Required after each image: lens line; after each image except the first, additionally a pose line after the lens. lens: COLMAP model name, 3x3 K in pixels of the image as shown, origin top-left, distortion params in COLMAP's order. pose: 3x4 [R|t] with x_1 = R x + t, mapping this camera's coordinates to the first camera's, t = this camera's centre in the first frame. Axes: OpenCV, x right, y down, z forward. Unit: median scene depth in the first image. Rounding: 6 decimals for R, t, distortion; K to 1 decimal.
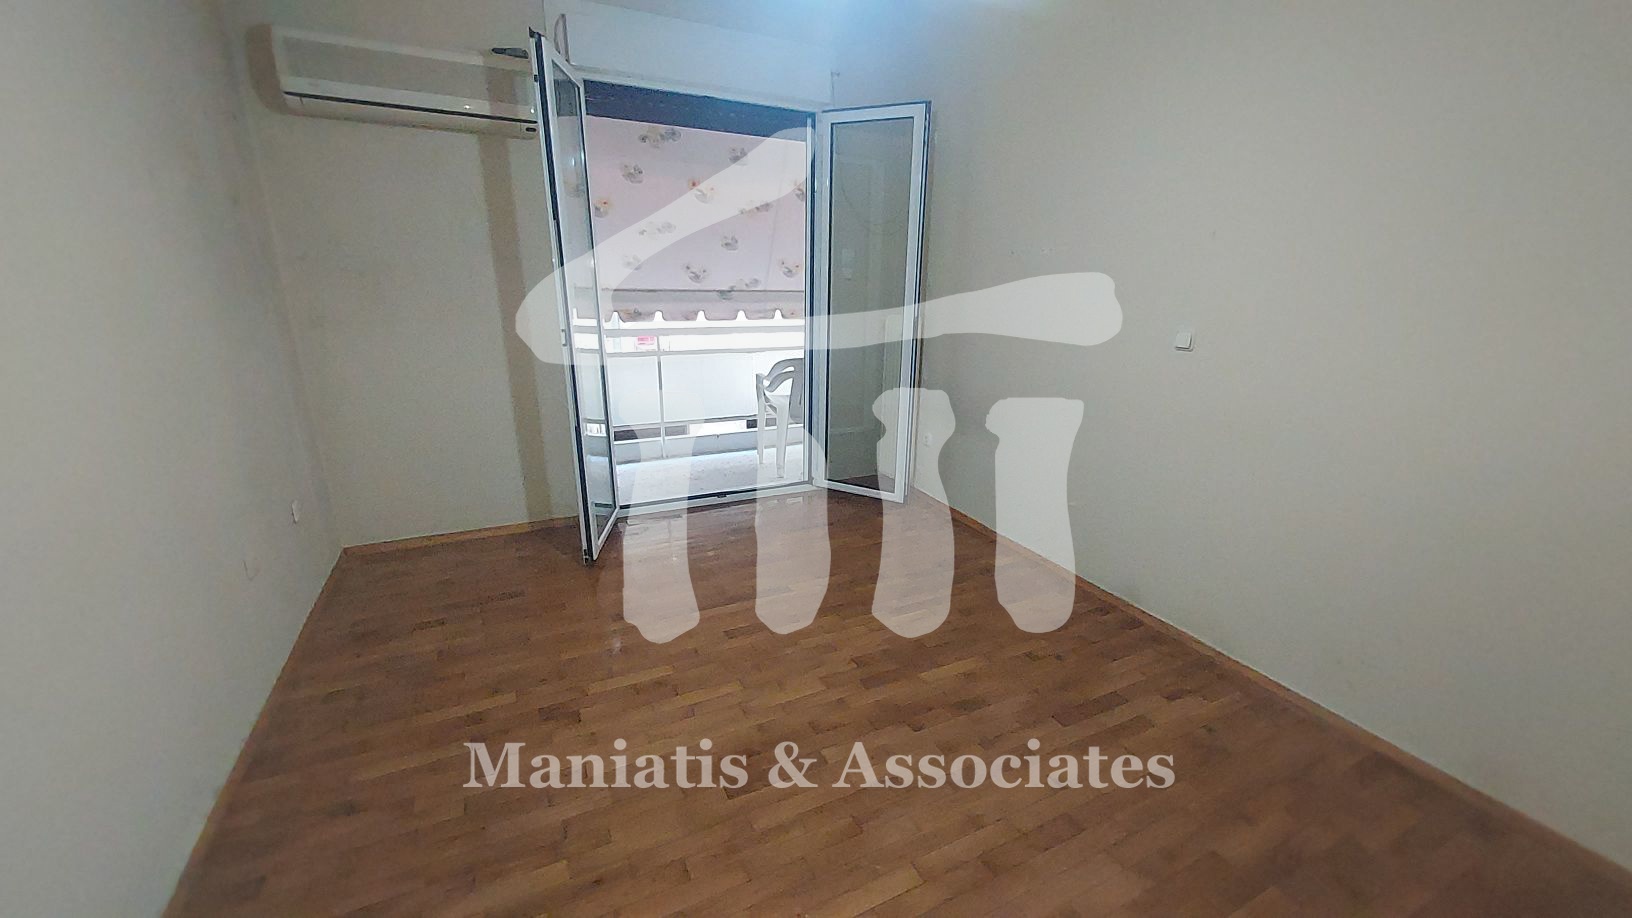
lens RADIAL K [[653.3, 0, 839.1], [0, 653.3, 471.6], [0, 0, 1]] dist [-0.004530, -0.000701]
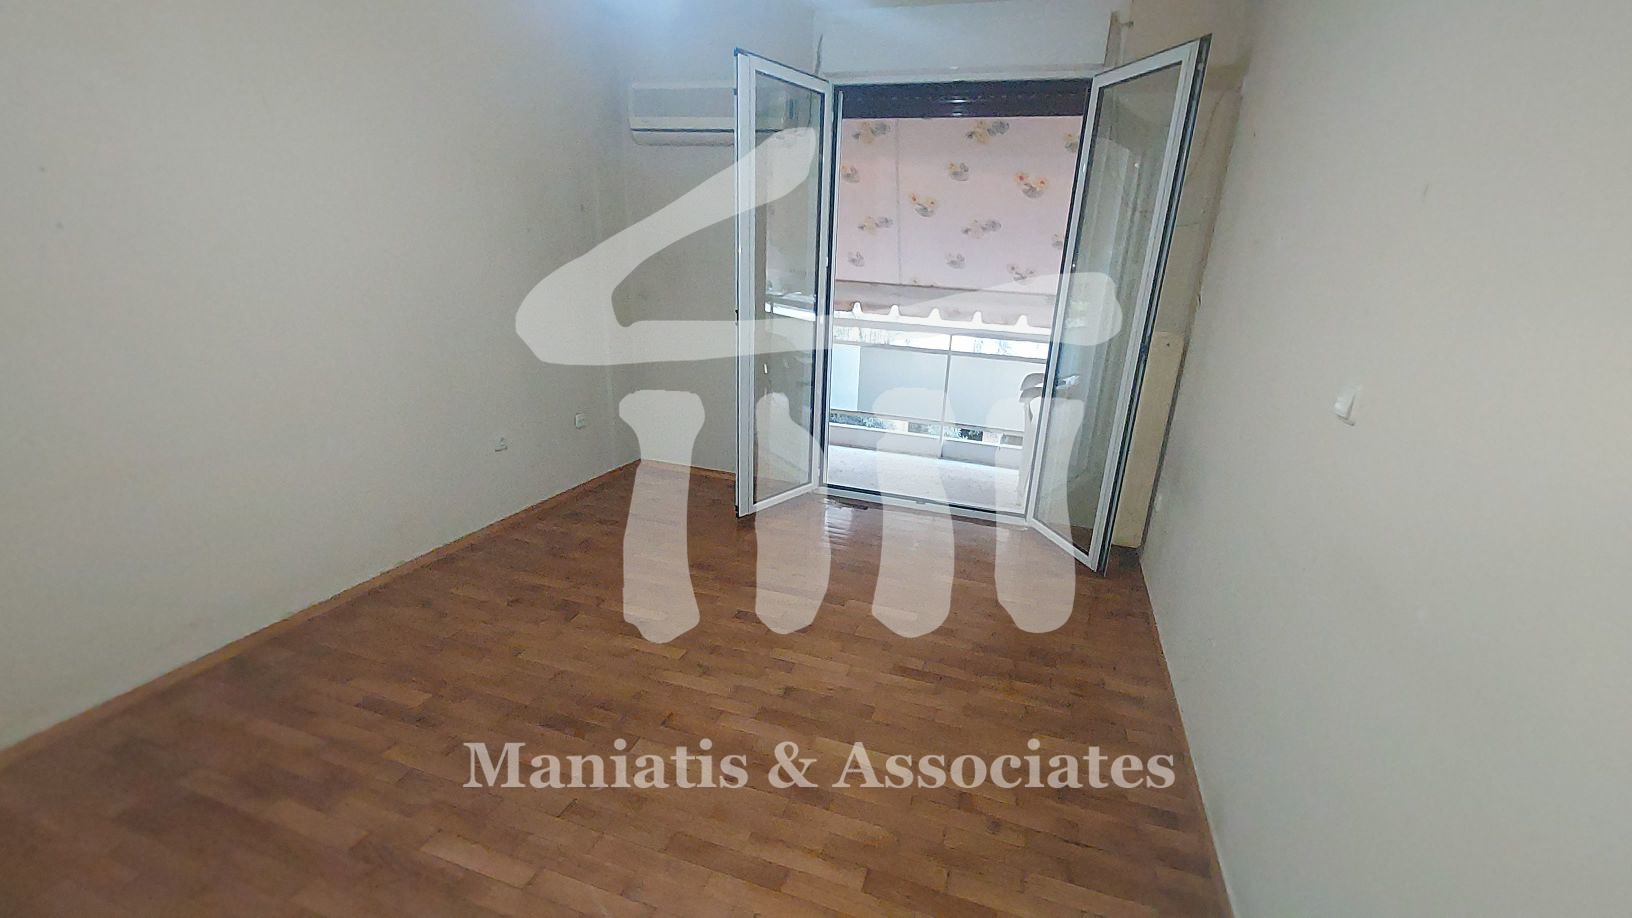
lens RADIAL K [[651.9, 0, 816.0], [0, 651.9, 459.0], [0, 0, 1]] dist [0.000743, -0.000088]
pose [[0.700816, 0.221629, -0.678040, 0.388188], [-0.241615, 0.968077, 0.066701, -0.056971], [0.671177, 0.117080, 0.731993, 0.220729]]
